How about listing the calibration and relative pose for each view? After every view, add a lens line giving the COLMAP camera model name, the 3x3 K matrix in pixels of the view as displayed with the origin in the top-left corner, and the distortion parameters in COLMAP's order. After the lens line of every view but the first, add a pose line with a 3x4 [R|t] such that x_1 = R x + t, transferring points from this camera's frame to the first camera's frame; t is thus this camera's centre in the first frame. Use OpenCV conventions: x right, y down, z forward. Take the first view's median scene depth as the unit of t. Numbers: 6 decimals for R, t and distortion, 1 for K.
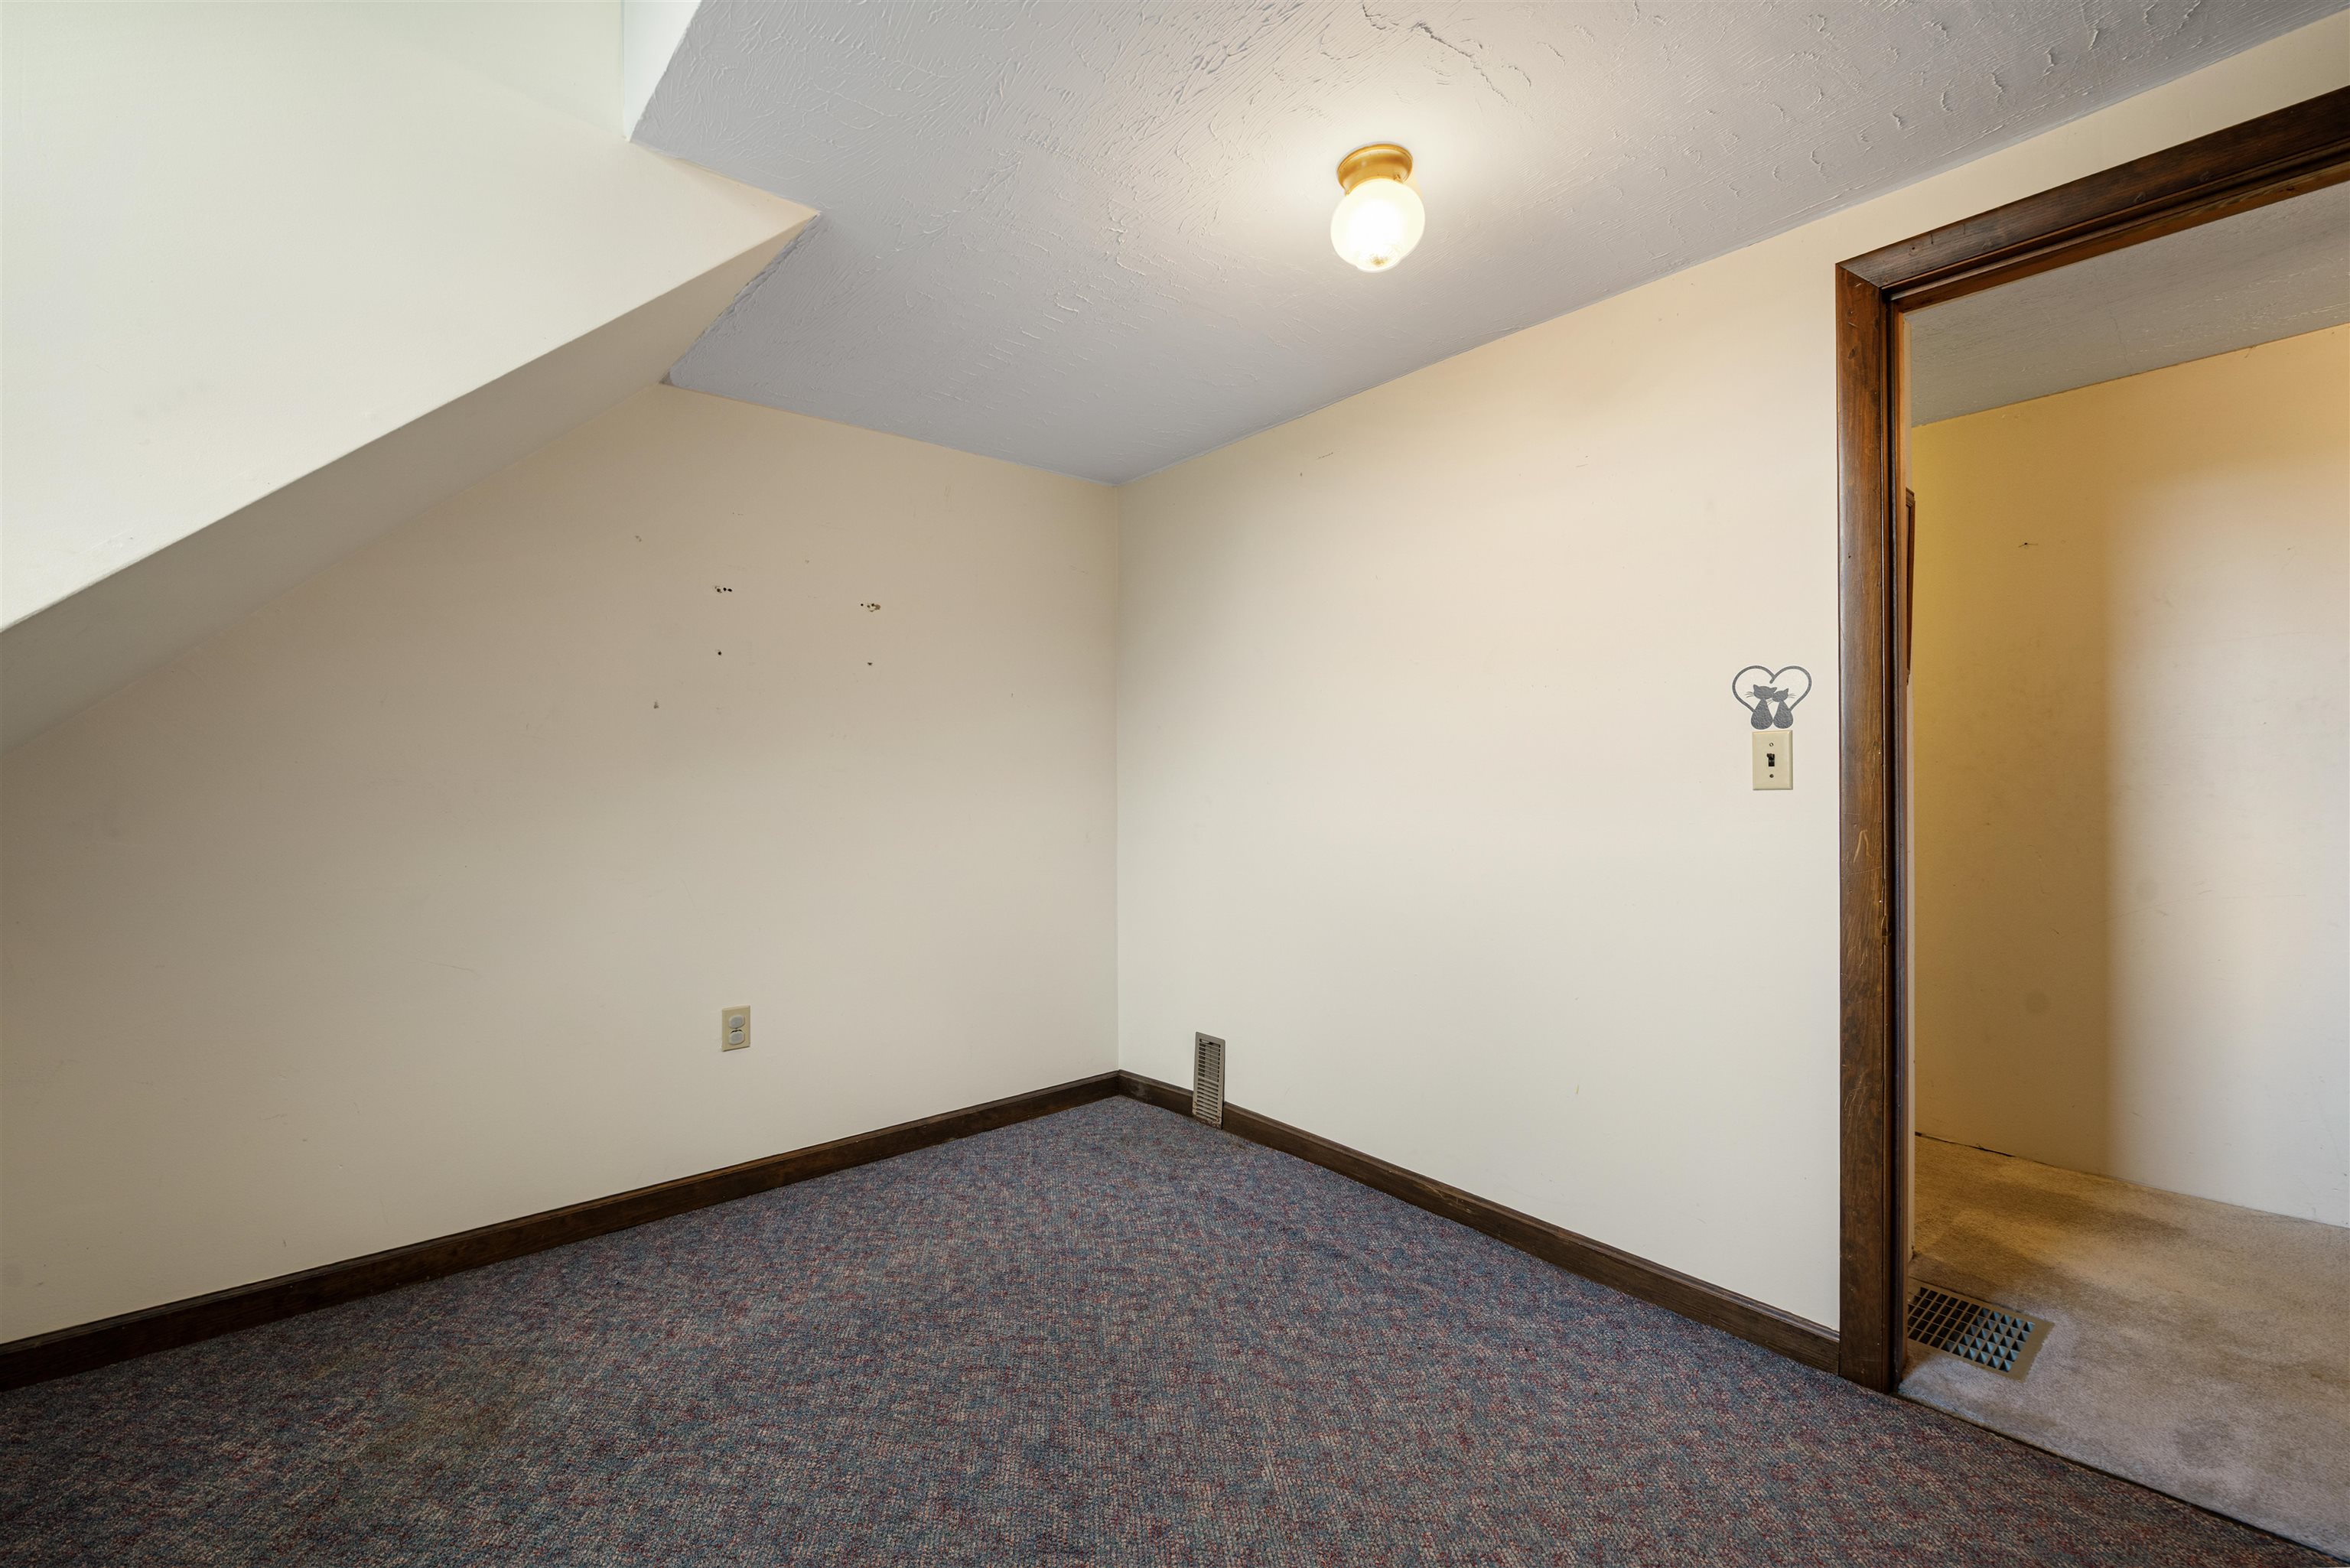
lens RADIAL K [[954.0, 0, 1184.2], [0, 954.0, 791.4], [0, 0, 1]] dist [-0.002406, -0.000007]
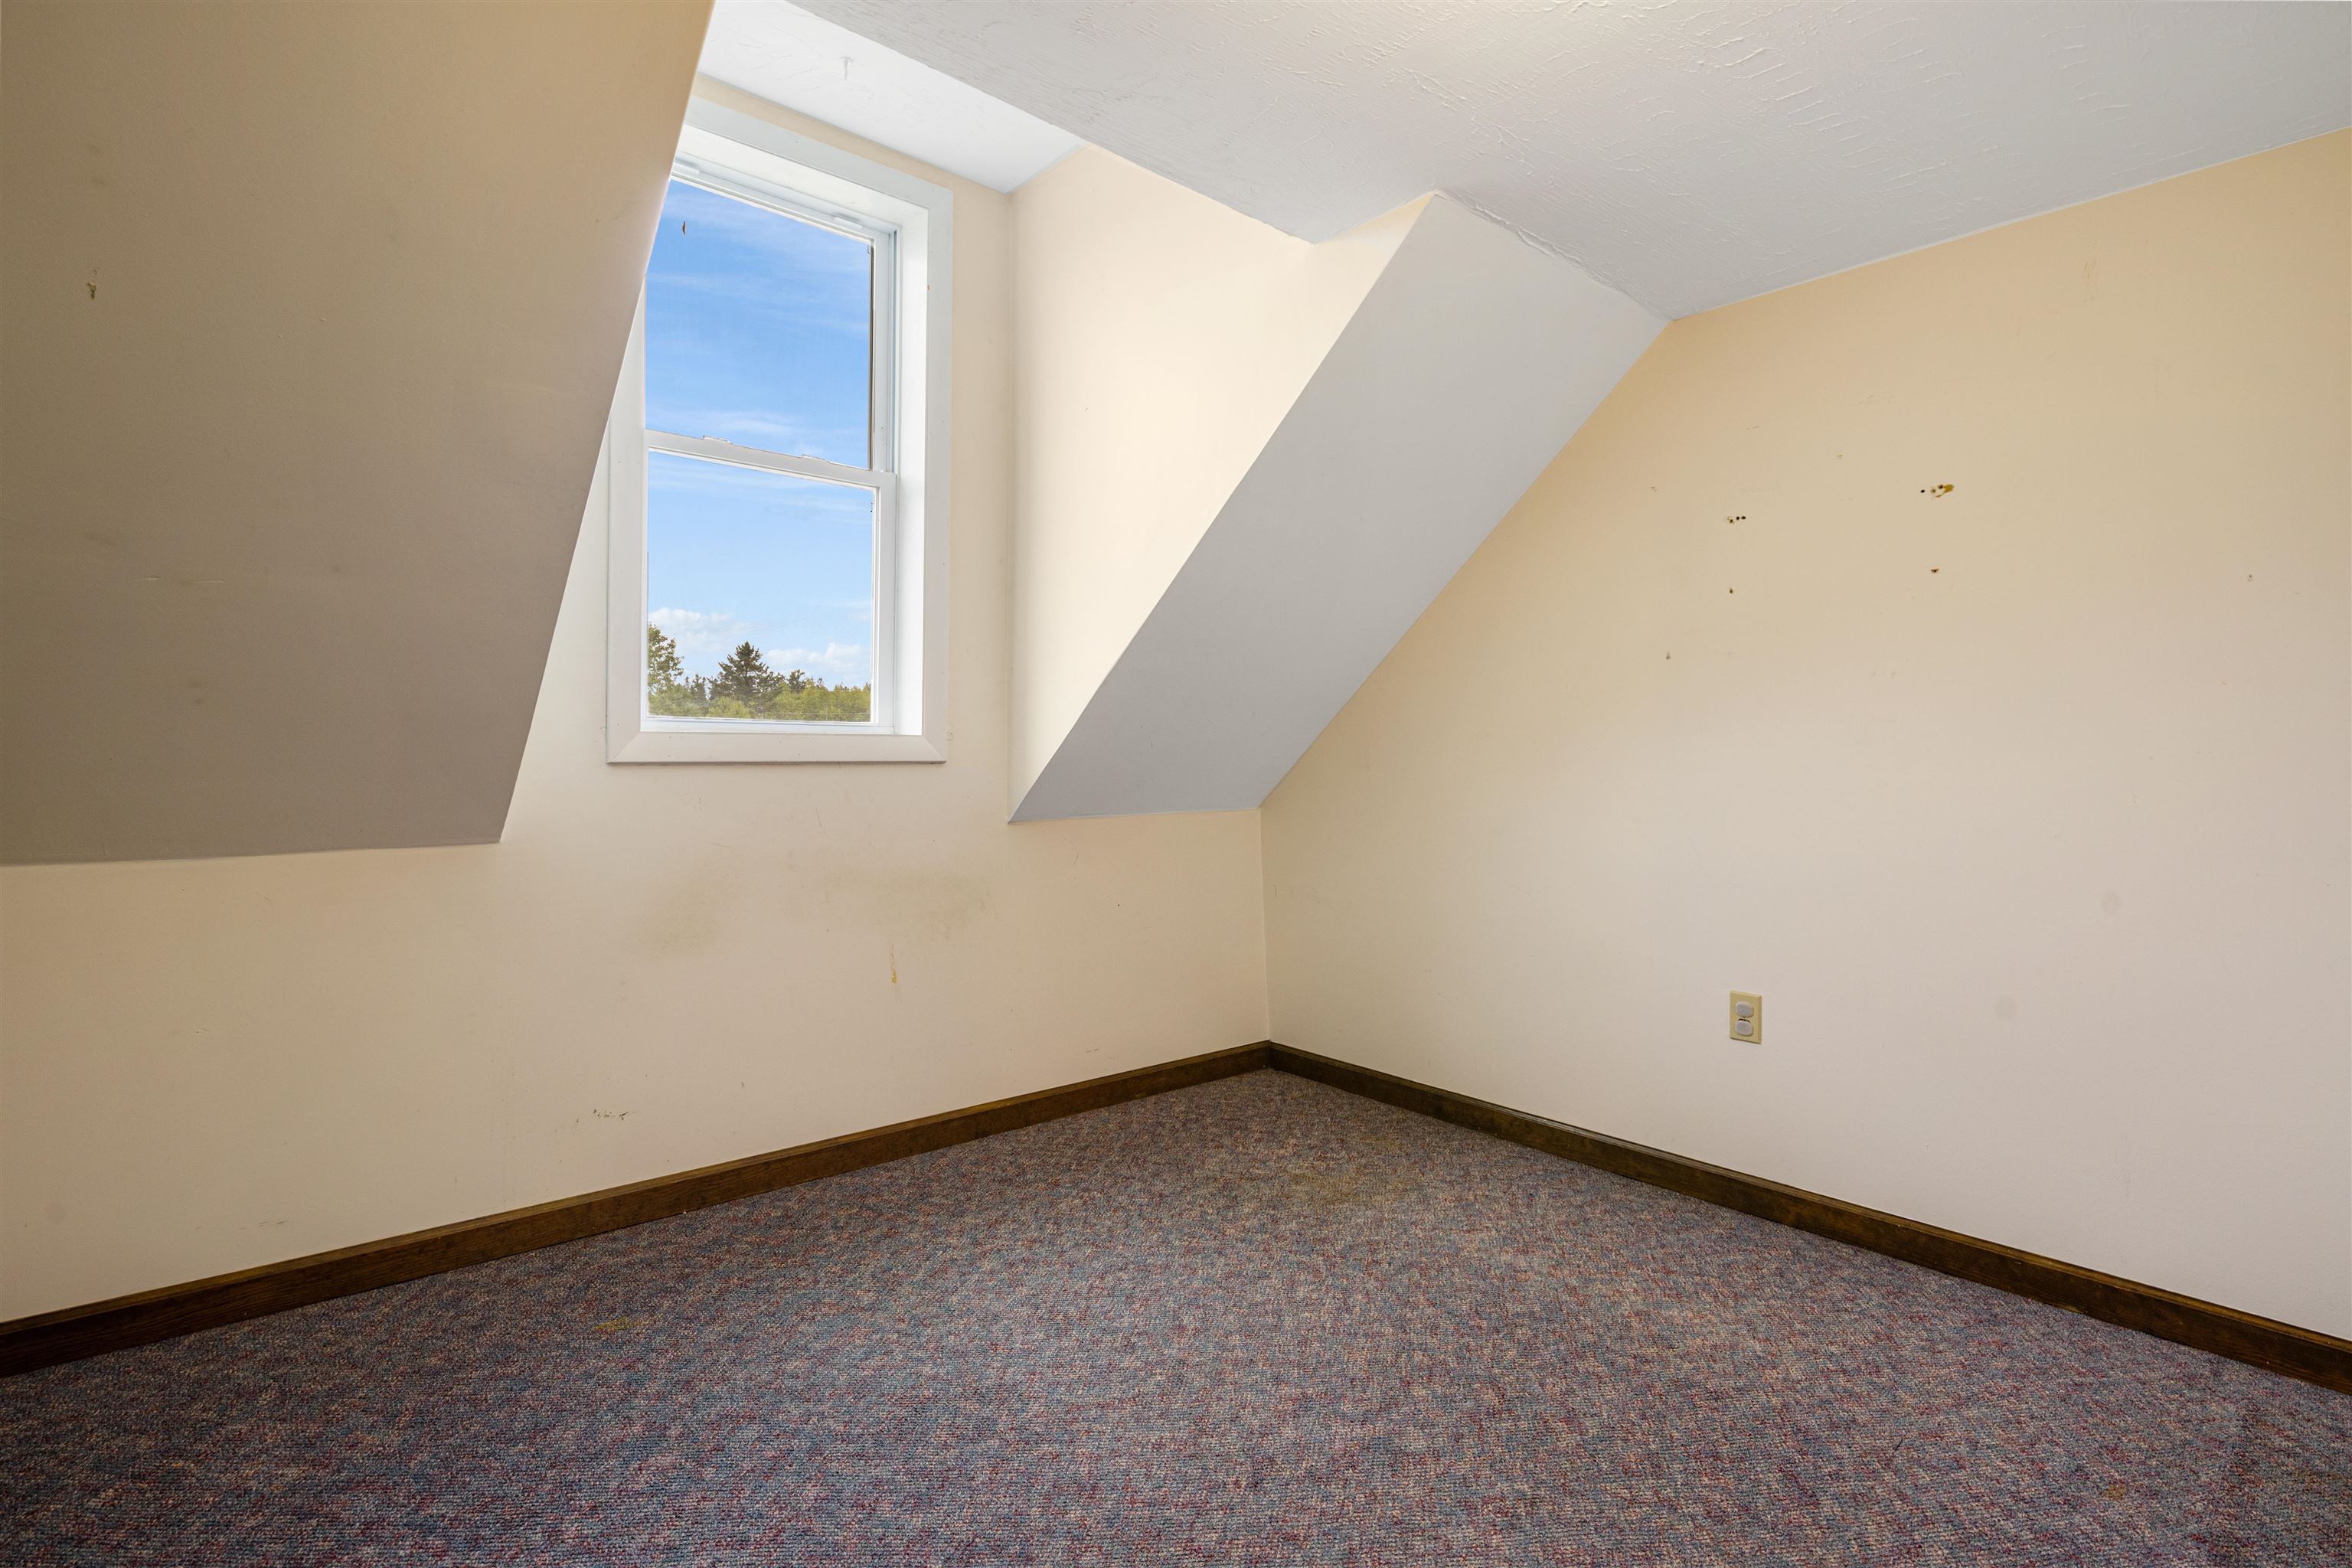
lens RADIAL K [[1167.0, 0, 1183.6], [0, 1167.0, 763.6], [0, 0, 1]] dist [0.003687, 0.000366]
pose [[0.005466, 0.022046, -0.999742, 0.677840], [-0.012564, 0.999680, 0.021976, -0.002345], [0.999906, 0.012440, 0.005742, 0.542912]]
